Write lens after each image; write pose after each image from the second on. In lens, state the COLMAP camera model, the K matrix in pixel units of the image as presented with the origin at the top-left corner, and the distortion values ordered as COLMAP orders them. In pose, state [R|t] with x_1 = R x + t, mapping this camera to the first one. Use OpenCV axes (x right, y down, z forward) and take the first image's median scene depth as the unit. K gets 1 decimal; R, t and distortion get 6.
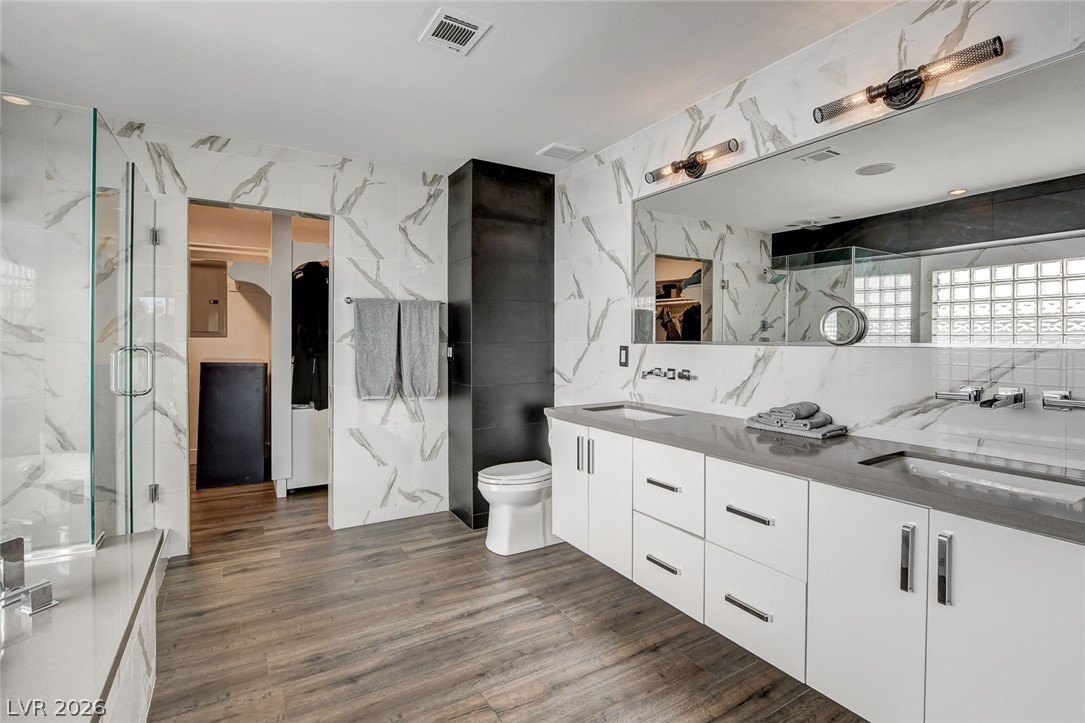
lens RADIAL K [[508.3, 0, 542.3], [0, 508.3, 337.9], [0, 0, 1]] dist [-0.021704, 0.000509]
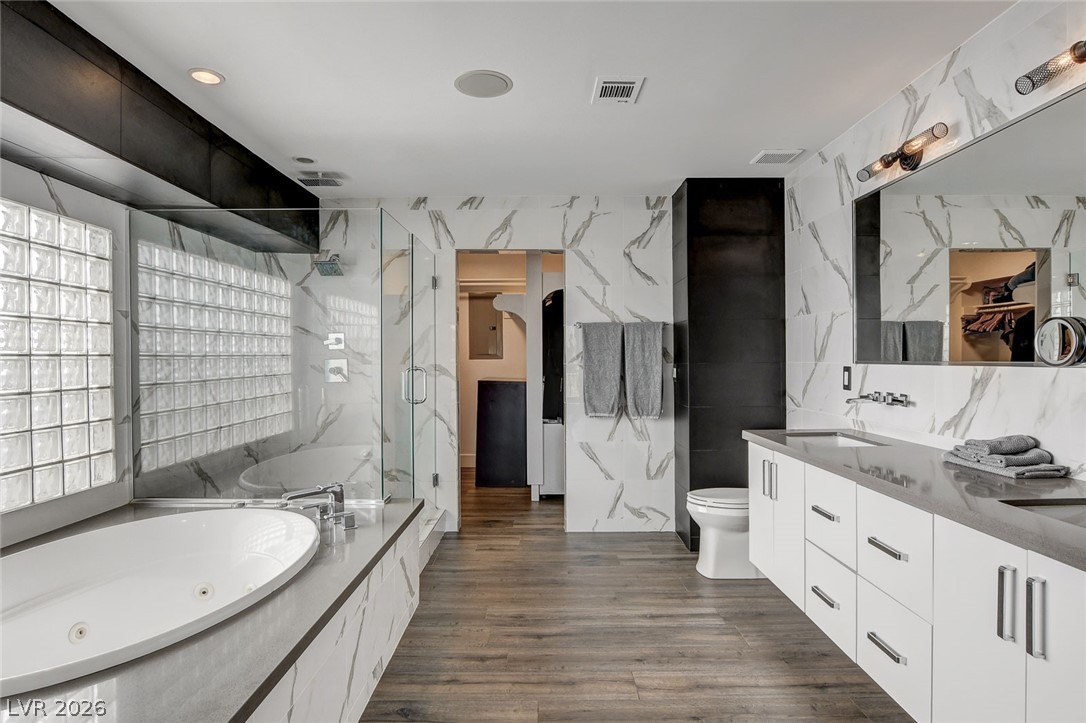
lens RADIAL K [[576.9, 0, 541.5], [0, 576.9, 357.4], [0, 0, 1]] dist [-0.034822, 0.009773]
pose [[0.853901, -0.008714, -0.520362, 0.224899], [0.008875, 0.999958, -0.002181, -0.002627], [0.520360, -0.002756, 0.853943, -0.123066]]
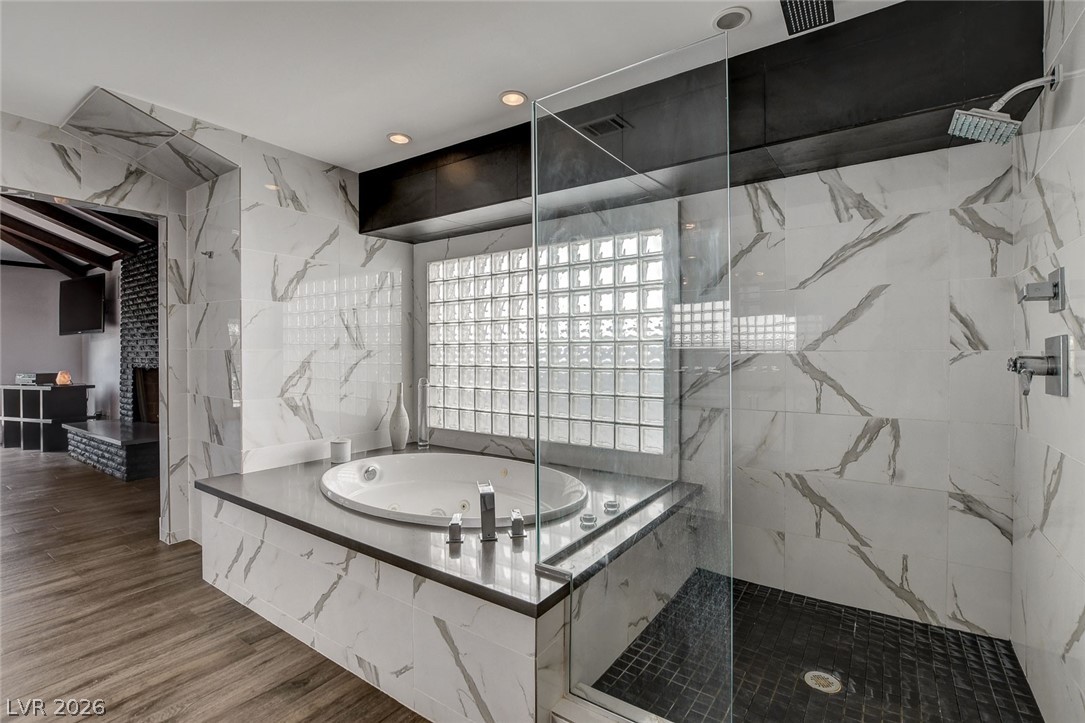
lens RADIAL K [[495.7, 0, 542.9], [0, 495.7, 355.7], [0, 0, 1]] dist [-0.014779, 0.000013]
pose [[-0.912473, 0.003175, -0.409125, -0.291850], [0.002566, 0.999995, 0.002039, 0.010091], [0.409129, 0.000810, -0.912476, 1.035208]]
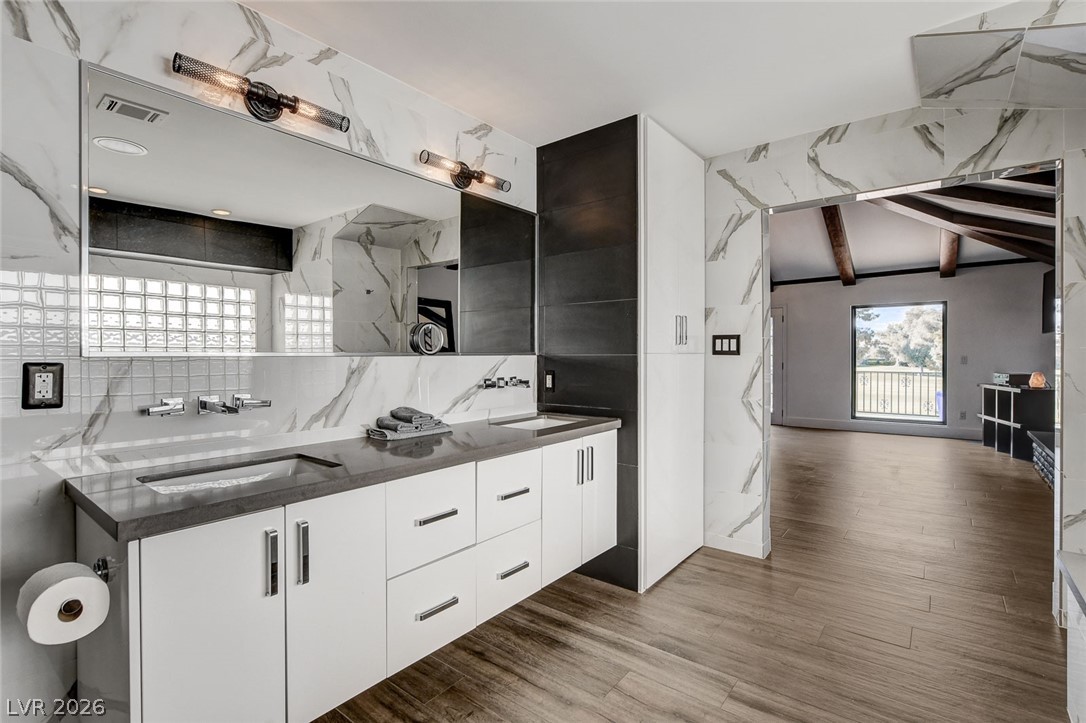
lens RADIAL K [[509.1, 0, 545.3], [0, 509.1, 356.5], [0, 0, 1]] dist [-0.024769, 0.006279]
pose [[-0.352606, -0.005422, 0.935756, -0.414658], [-0.002287, 0.999985, 0.004933, 0.007179], [-0.935769, -0.000400, -0.352614, 0.740974]]
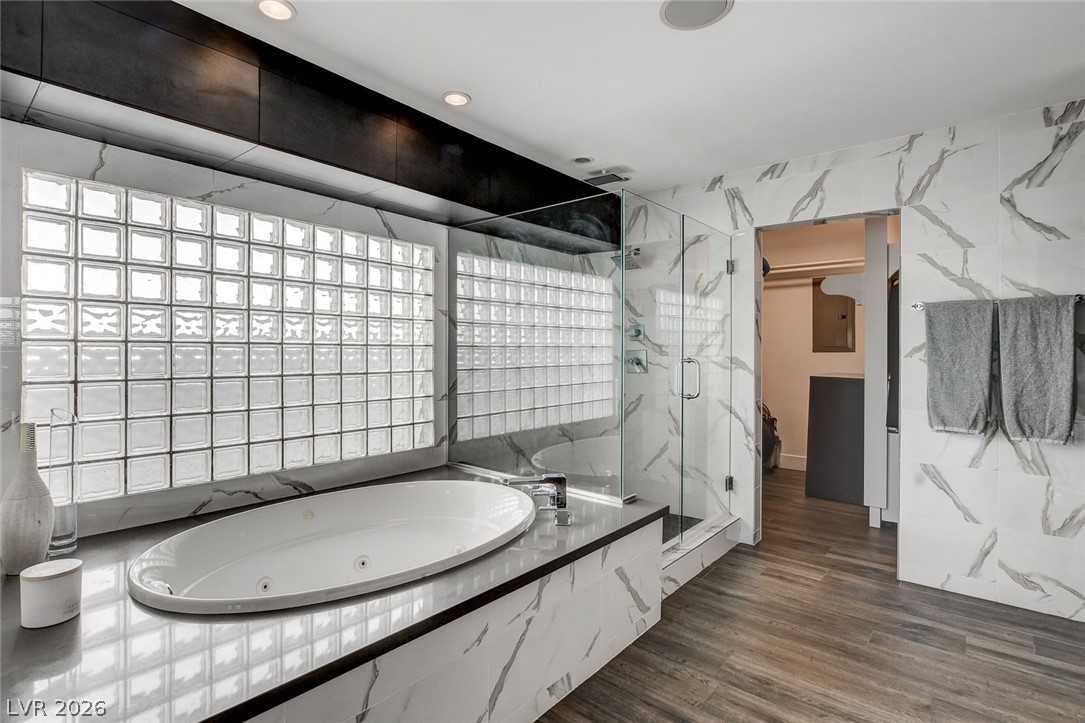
lens RADIAL K [[520.9, 0, 547.5], [0, 520.9, 349.3], [0, 0, 1]] dist [-0.019100, 0.000803]
pose [[0.324275, -0.007690, -0.945932, 0.235122], [0.000616, 0.999968, -0.007918, 0.001789], [0.945963, 0.001985, 0.324270, 0.181662]]
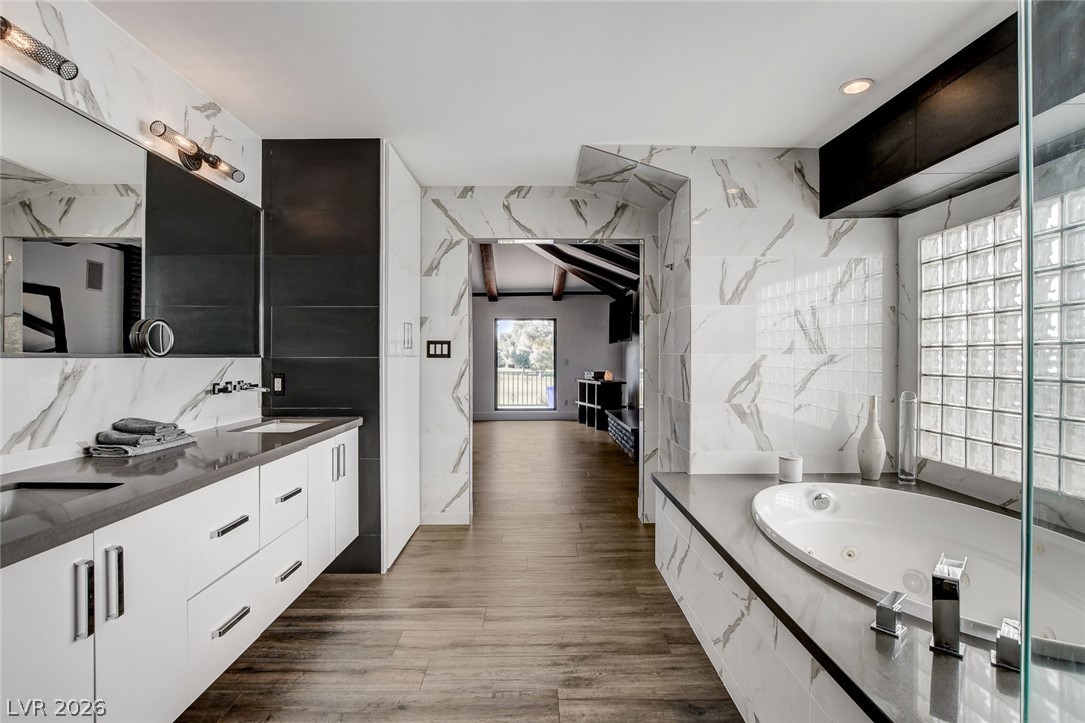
lens RADIAL K [[502.5, 0, 545.3], [0, 502.5, 360.3], [0, 0, 1]] dist [-0.021042, 0.000762]
pose [[-0.865581, -0.005501, 0.500739, -0.398731], [-0.004575, 0.999985, 0.003078, 0.009380], [-0.500749, 0.000373, -0.865593, 0.945003]]
